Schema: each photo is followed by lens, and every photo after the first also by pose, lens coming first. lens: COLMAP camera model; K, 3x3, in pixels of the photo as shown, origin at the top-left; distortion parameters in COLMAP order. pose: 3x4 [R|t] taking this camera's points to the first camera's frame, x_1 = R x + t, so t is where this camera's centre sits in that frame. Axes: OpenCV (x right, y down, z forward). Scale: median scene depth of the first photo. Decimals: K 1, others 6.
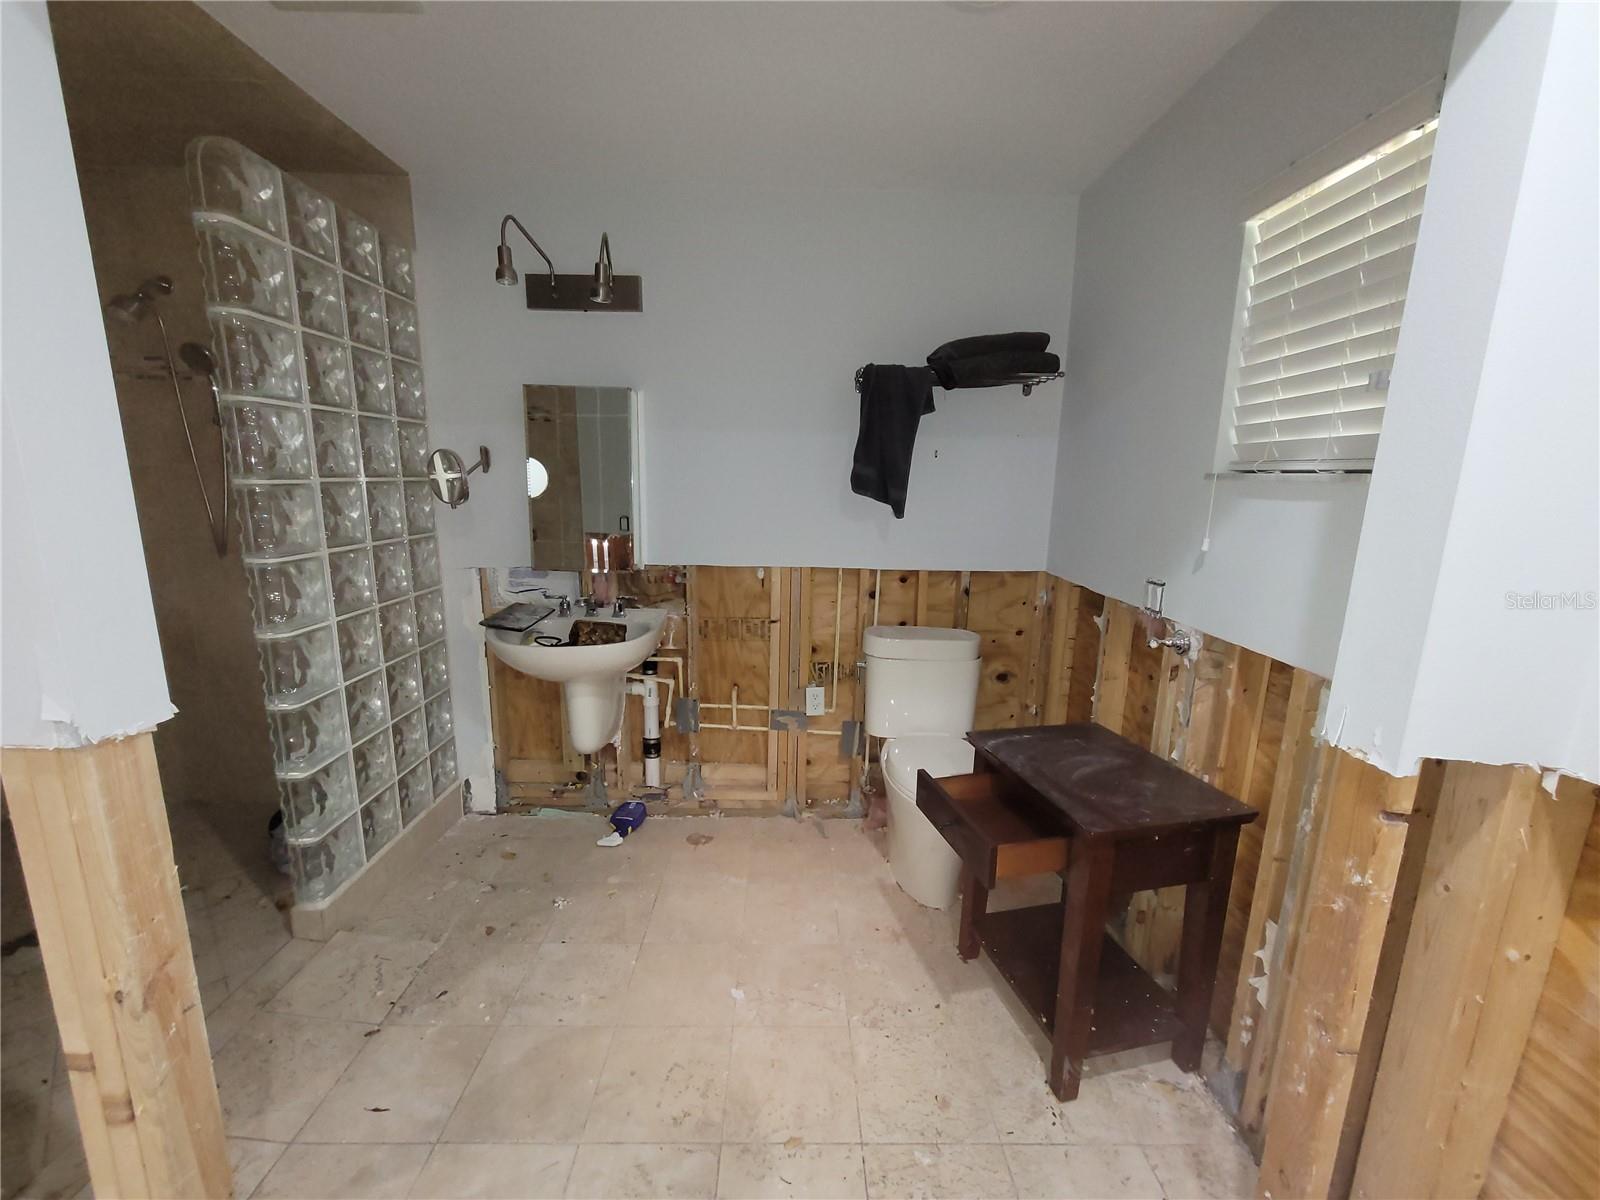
lens RADIAL K [[648.9, 0, 799.8], [0, 648.9, 611.2], [0, 0, 1]] dist [0.001860, -0.000325]
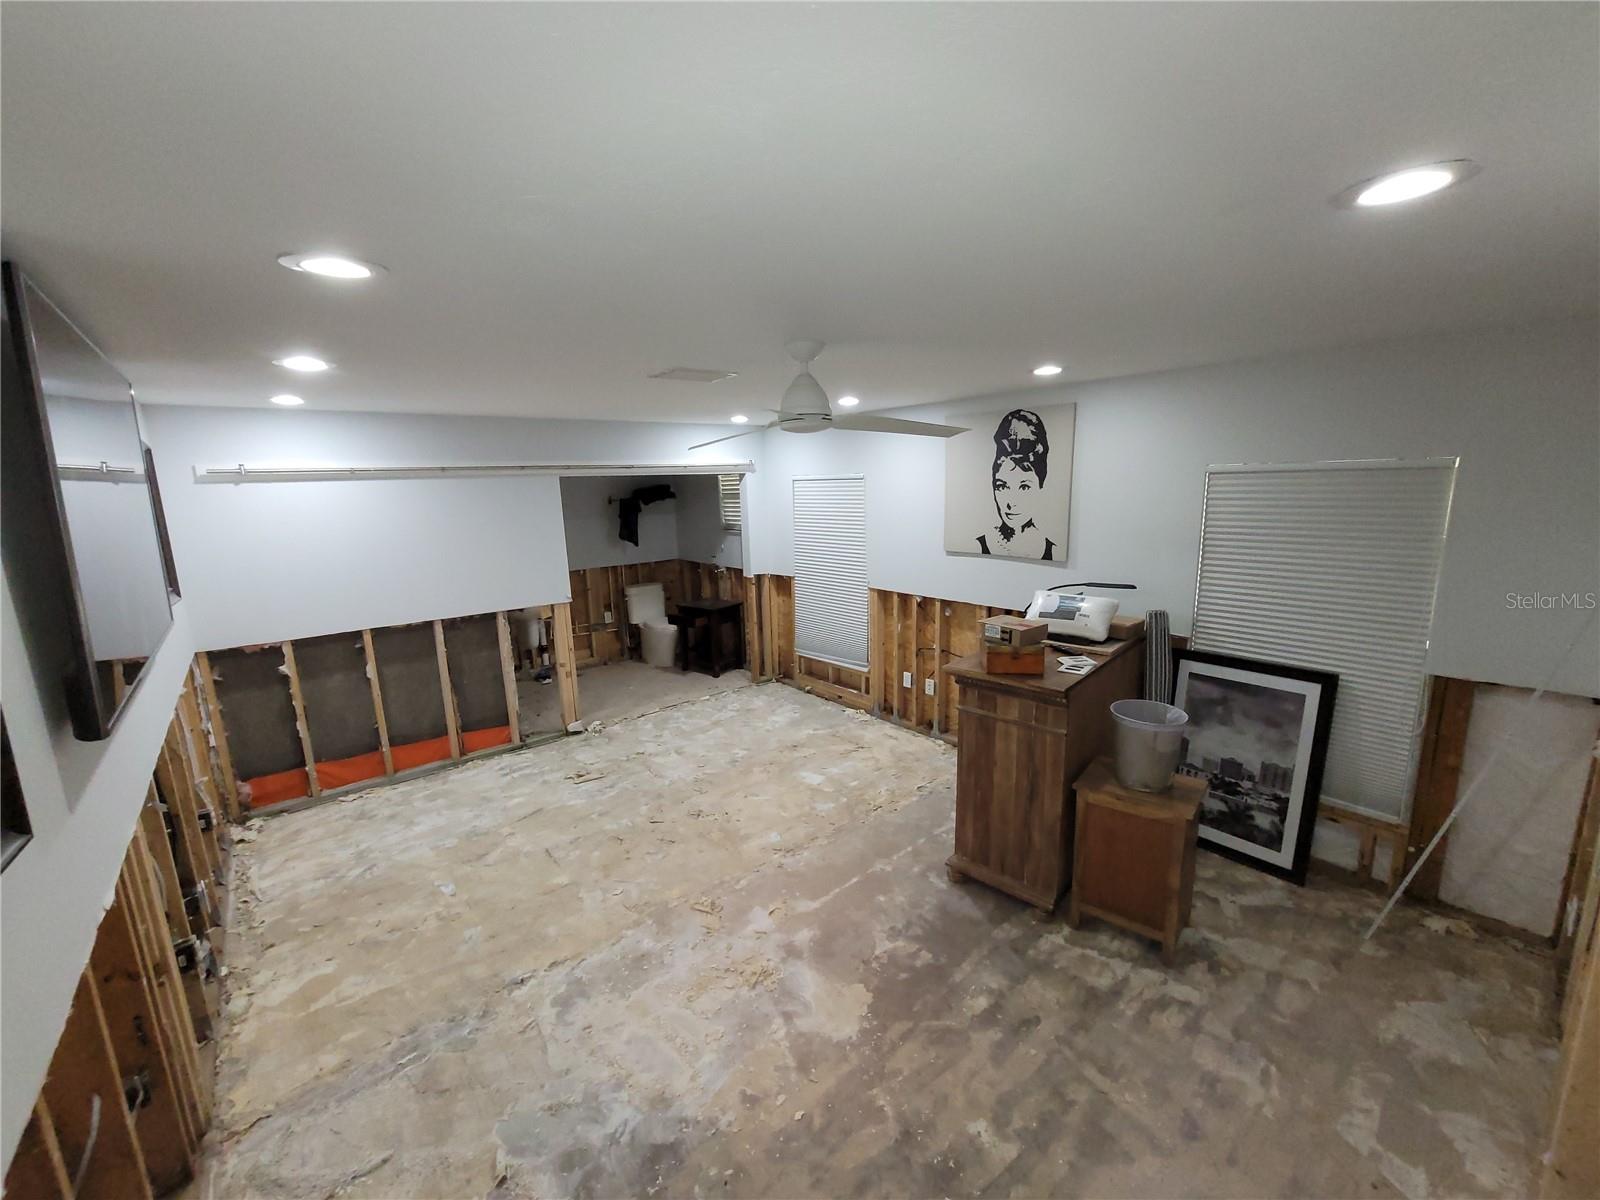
lens RADIAL K [[648.9, 0, 801.8], [0, 648.9, 607.4], [0, 0, 1]] dist [0.001860, -0.000325]
pose [[0.774154, -0.161792, 0.611971, -1.362240], [0.170110, 0.984394, 0.045061, 0.156965], [-0.609711, 0.069218, 0.789595, -2.198632]]
